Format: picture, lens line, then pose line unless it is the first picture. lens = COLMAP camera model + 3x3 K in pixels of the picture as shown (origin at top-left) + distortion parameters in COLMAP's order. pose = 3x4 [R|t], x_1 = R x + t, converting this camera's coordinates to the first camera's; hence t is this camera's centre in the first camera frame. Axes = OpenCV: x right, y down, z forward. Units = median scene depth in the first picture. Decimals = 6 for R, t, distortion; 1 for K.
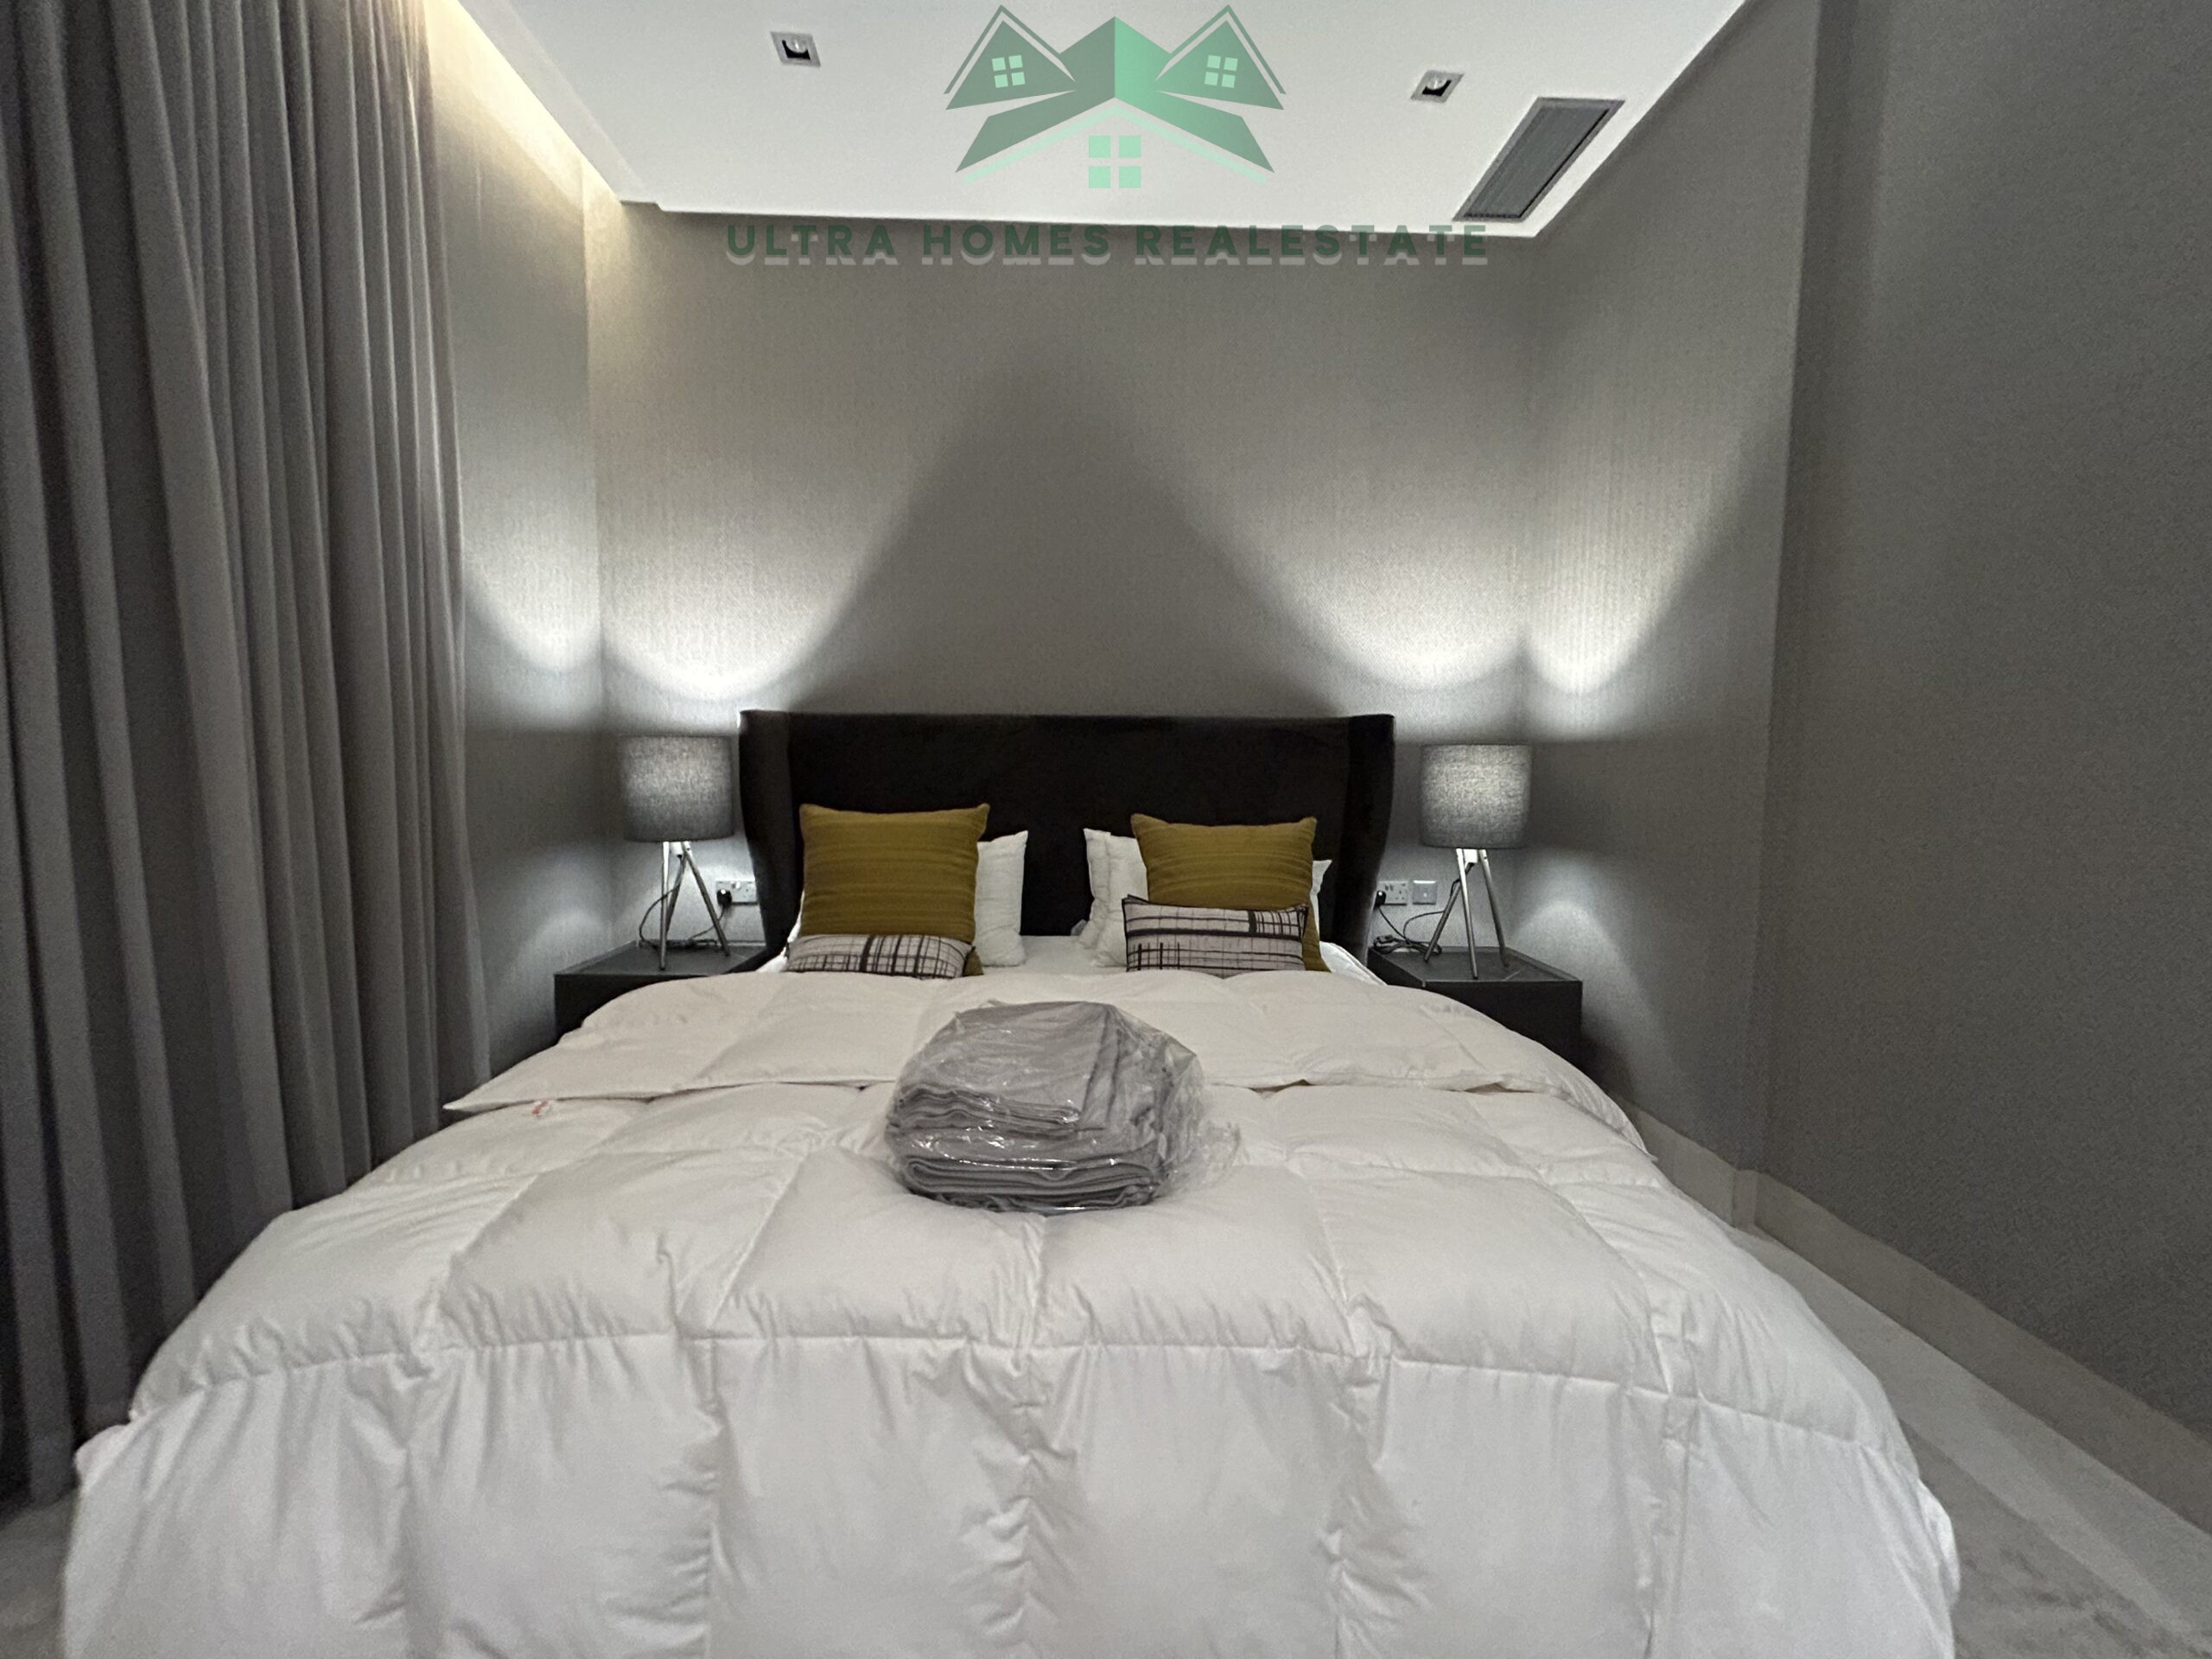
lens RADIAL K [[893.5, 0, 1094.9], [0, 893.5, 835.1], [0, 0, 1]] dist [-0.004767, -0.000806]
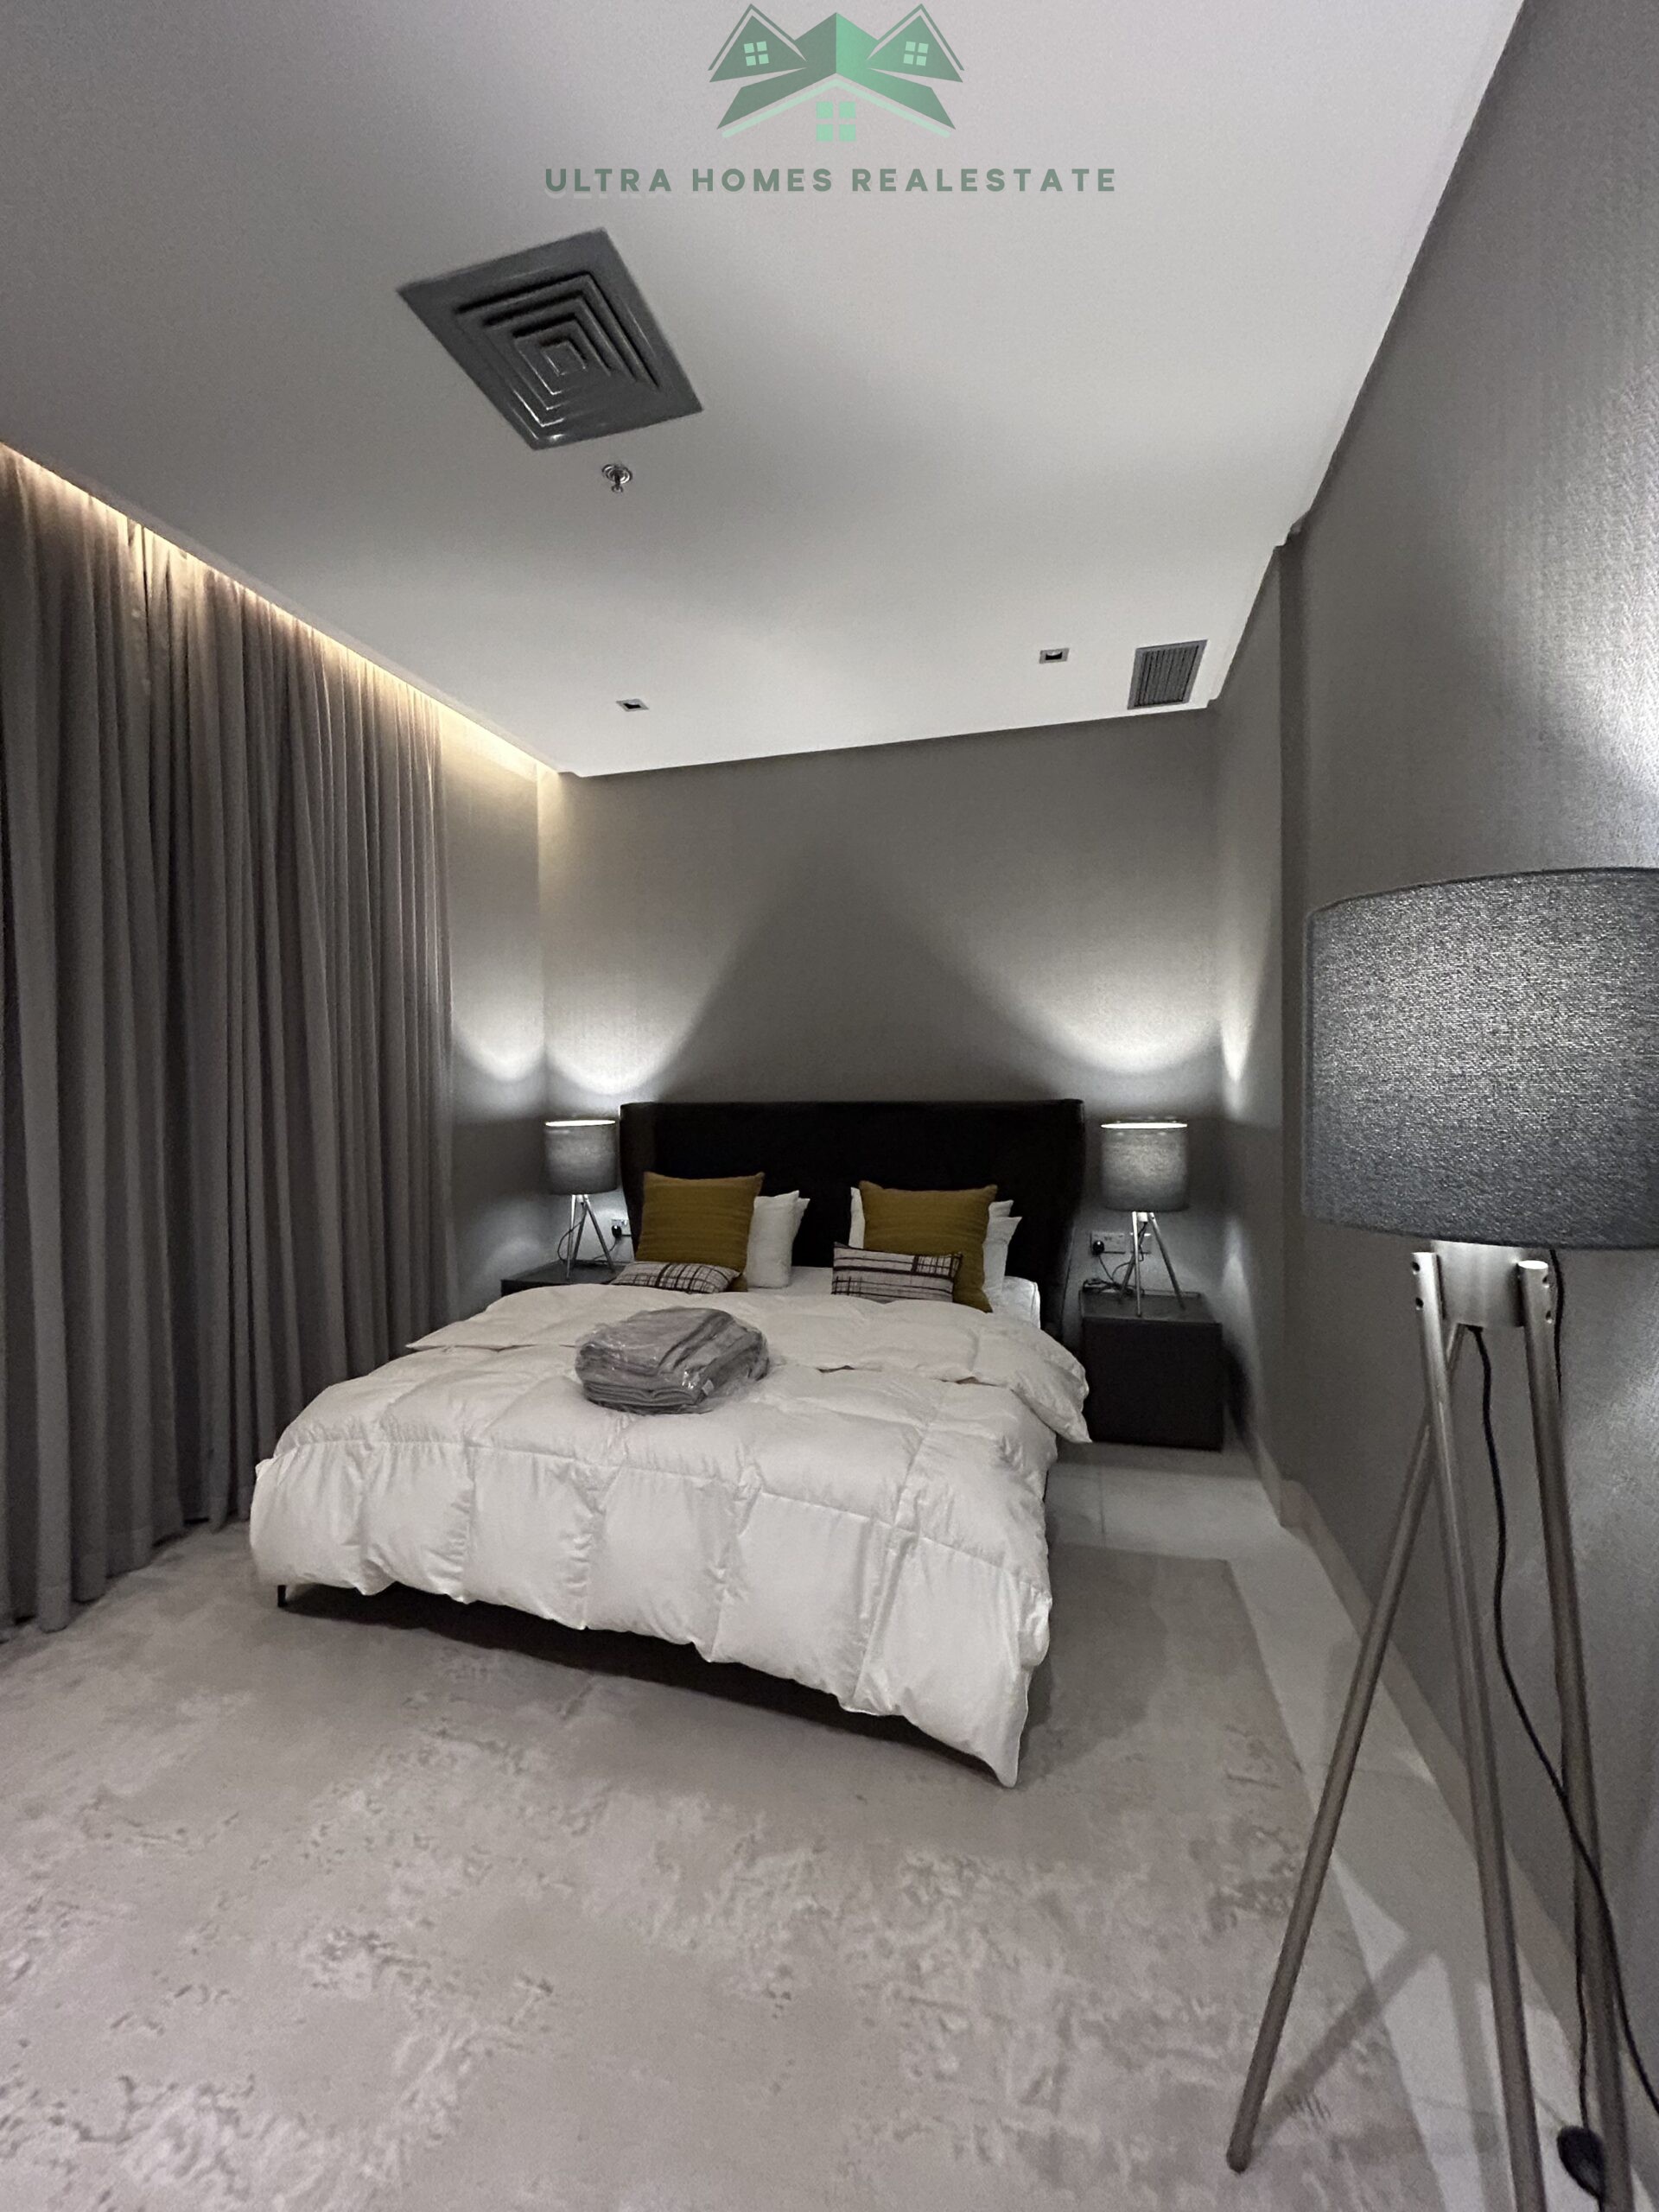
lens RADIAL K [[899.8, 0, 829.5], [0, 899.8, 1106.0], [0, 0, 1]] dist [-0.028364, -0.000124]
pose [[0.955940, -0.013990, -0.293229, 0.763639], [-0.002823, 0.998380, -0.056836, -0.113040], [0.293549, 0.055160, 0.954351, -0.645002]]
